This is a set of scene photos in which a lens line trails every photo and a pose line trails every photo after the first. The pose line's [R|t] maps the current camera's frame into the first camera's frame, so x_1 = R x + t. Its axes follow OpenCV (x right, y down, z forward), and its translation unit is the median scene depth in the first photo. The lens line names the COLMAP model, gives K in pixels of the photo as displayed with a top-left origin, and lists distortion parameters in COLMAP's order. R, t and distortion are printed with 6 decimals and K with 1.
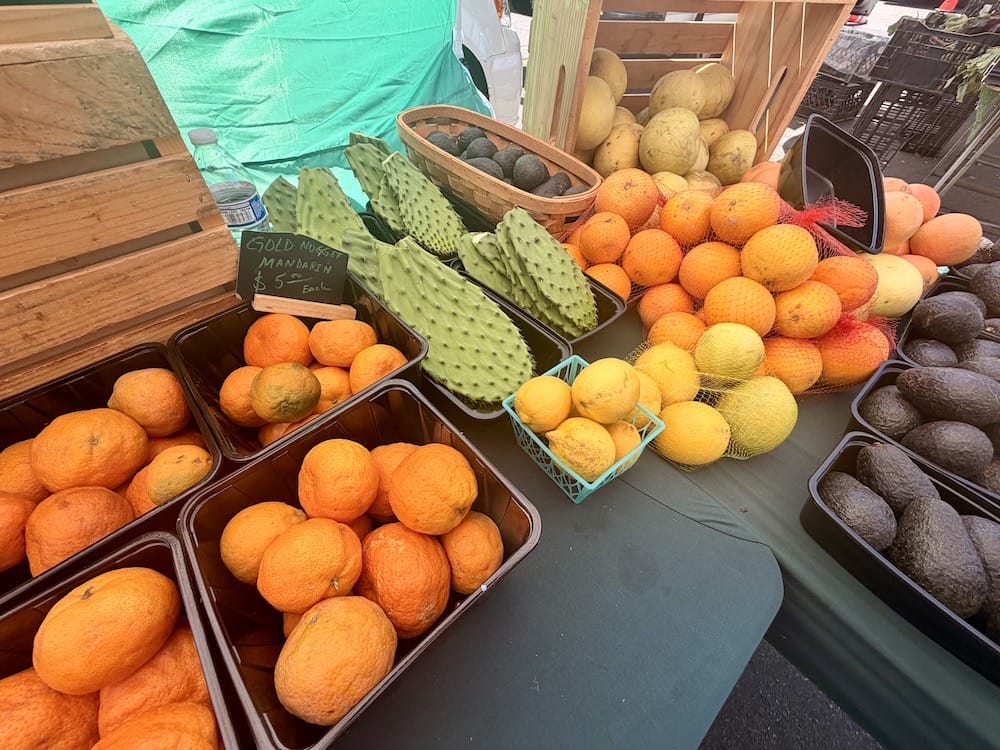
lens RADIAL K [[398.7, 0, 498.4], [0, 398.7, 375.8], [0, 0, 1]] dist [0.000579, 0.000071]
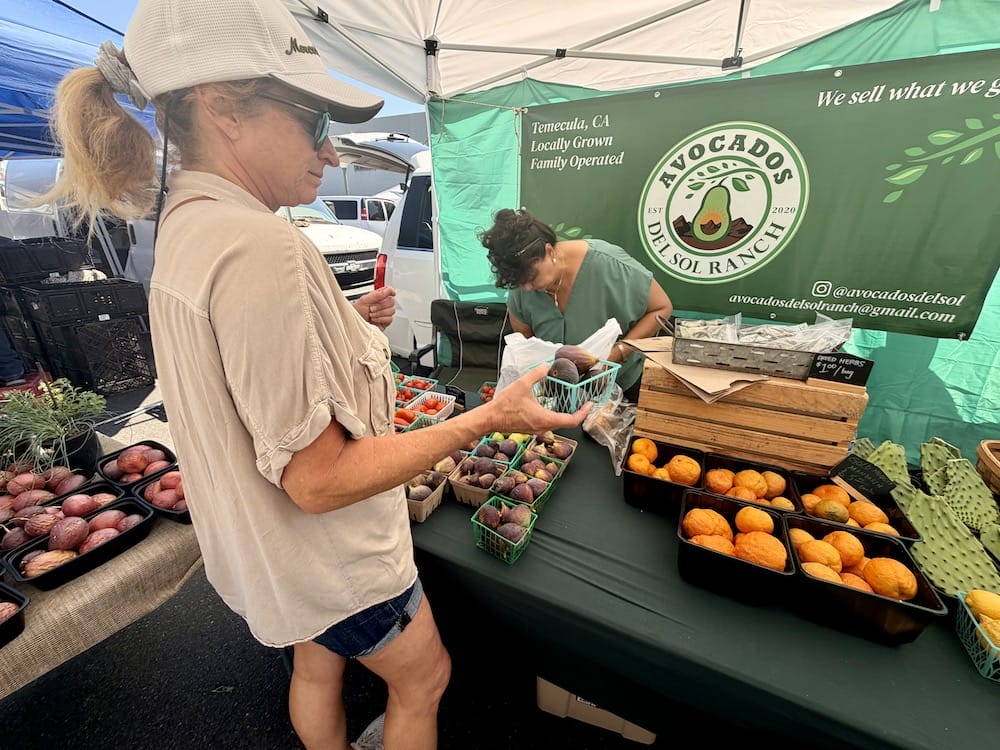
lens RADIAL K [[398.7, 0, 497.7], [0, 398.7, 375.8], [0, 0, 1]] dist [0.000579, 0.000071]
pose [[0.386684, 0.304585, -0.870462, 0.488489], [-0.696057, 0.715573, -0.058820, 0.939233], [0.604963, 0.628636, 0.488709, -1.778377]]
